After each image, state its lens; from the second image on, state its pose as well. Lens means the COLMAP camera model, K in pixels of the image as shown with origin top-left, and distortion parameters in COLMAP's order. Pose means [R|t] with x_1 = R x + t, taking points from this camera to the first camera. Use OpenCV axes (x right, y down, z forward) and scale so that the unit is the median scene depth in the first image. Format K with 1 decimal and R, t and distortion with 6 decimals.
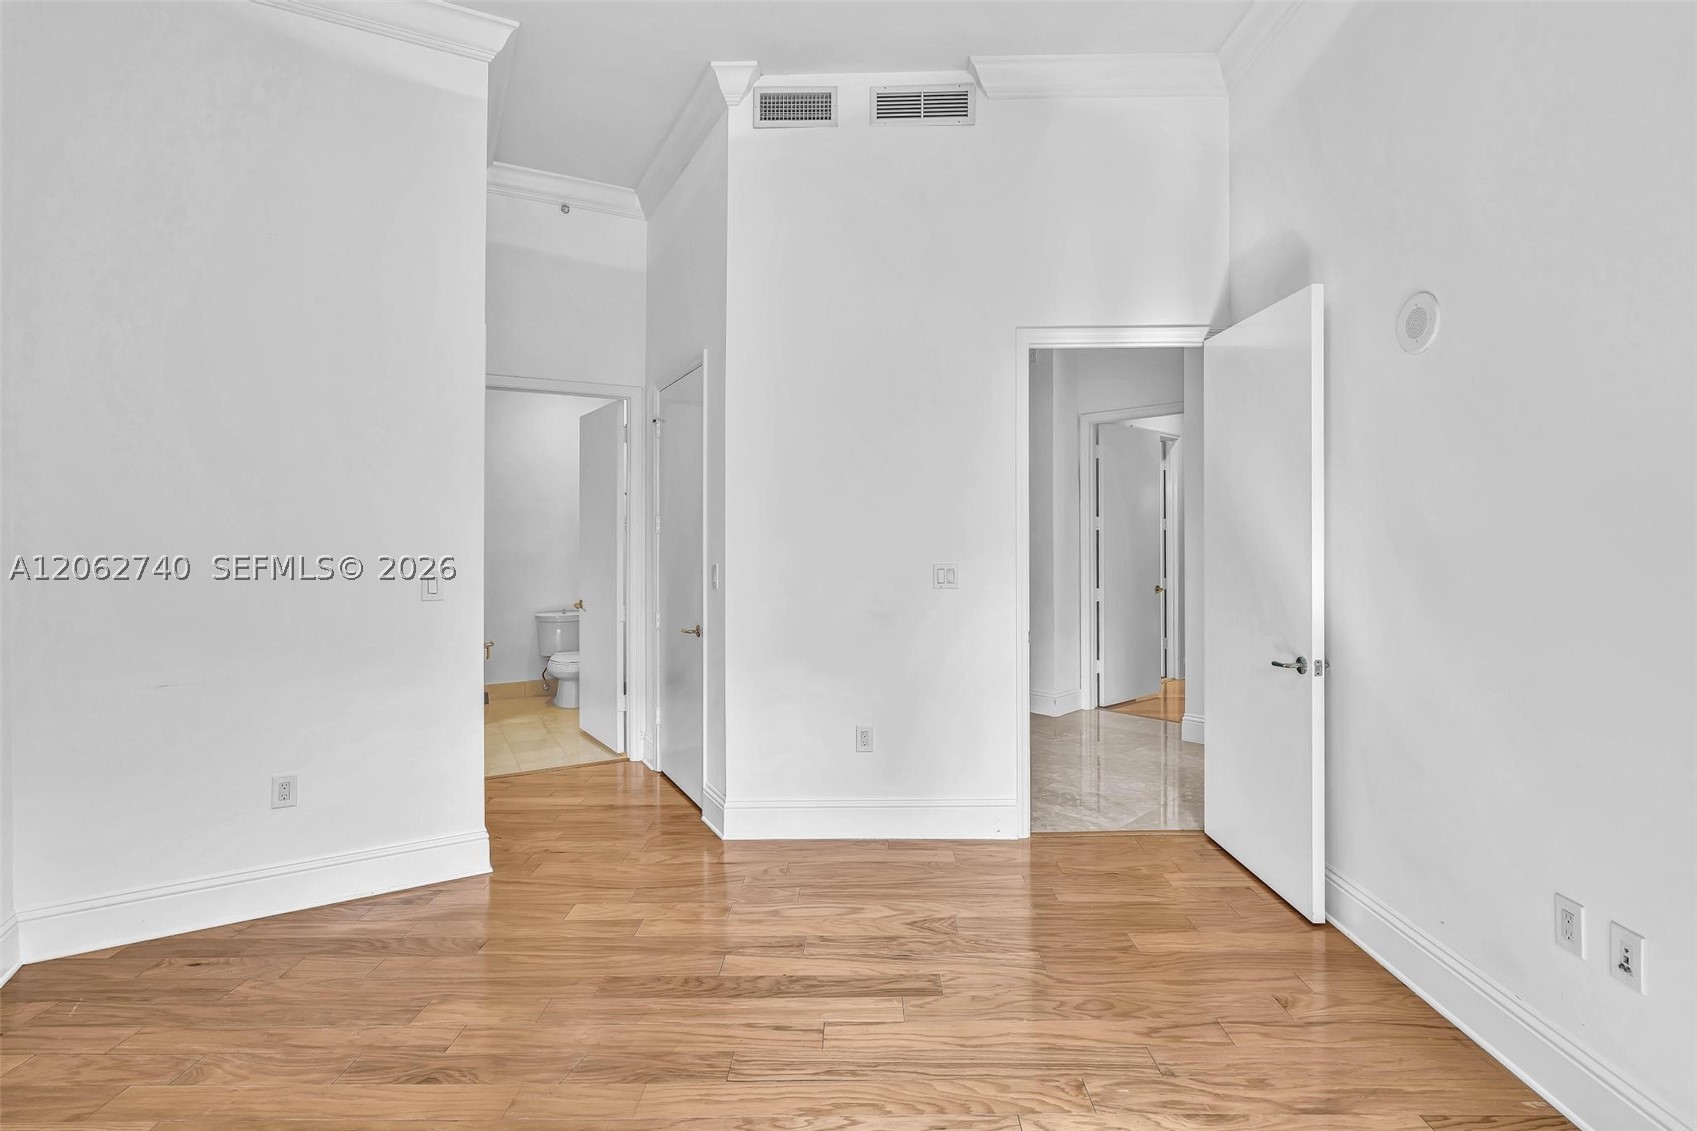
lens RADIAL K [[814.1, 0, 846.8], [0, 814.1, 533.4], [0, 0, 1]] dist [-0.002826, 0.000499]
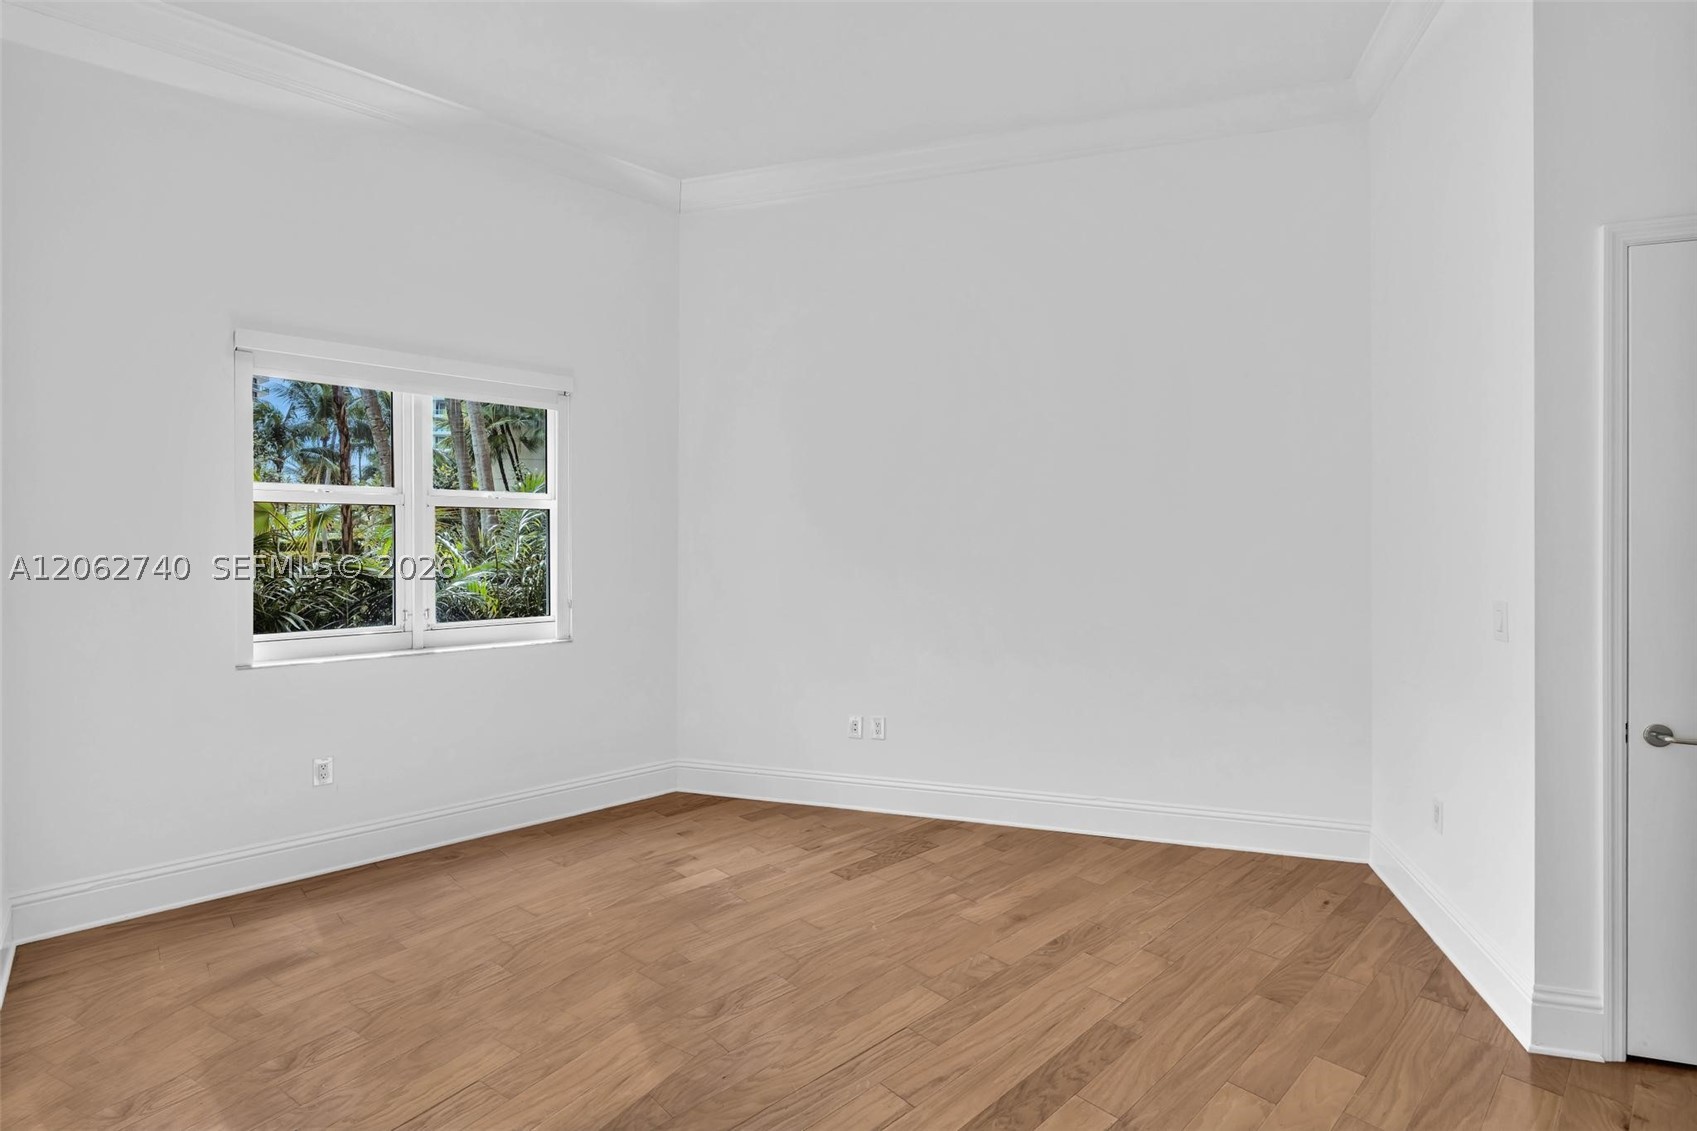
lens RADIAL K [[814.1, 0, 846.8], [0, 814.1, 533.4], [0, 0, 1]] dist [-0.002826, 0.000499]
pose [[-0.721173, 0.002650, -0.692750, 0.602236], [0.006346, 0.999976, -0.002781, -0.025164], [0.692726, -0.006402, -0.721173, 1.495284]]
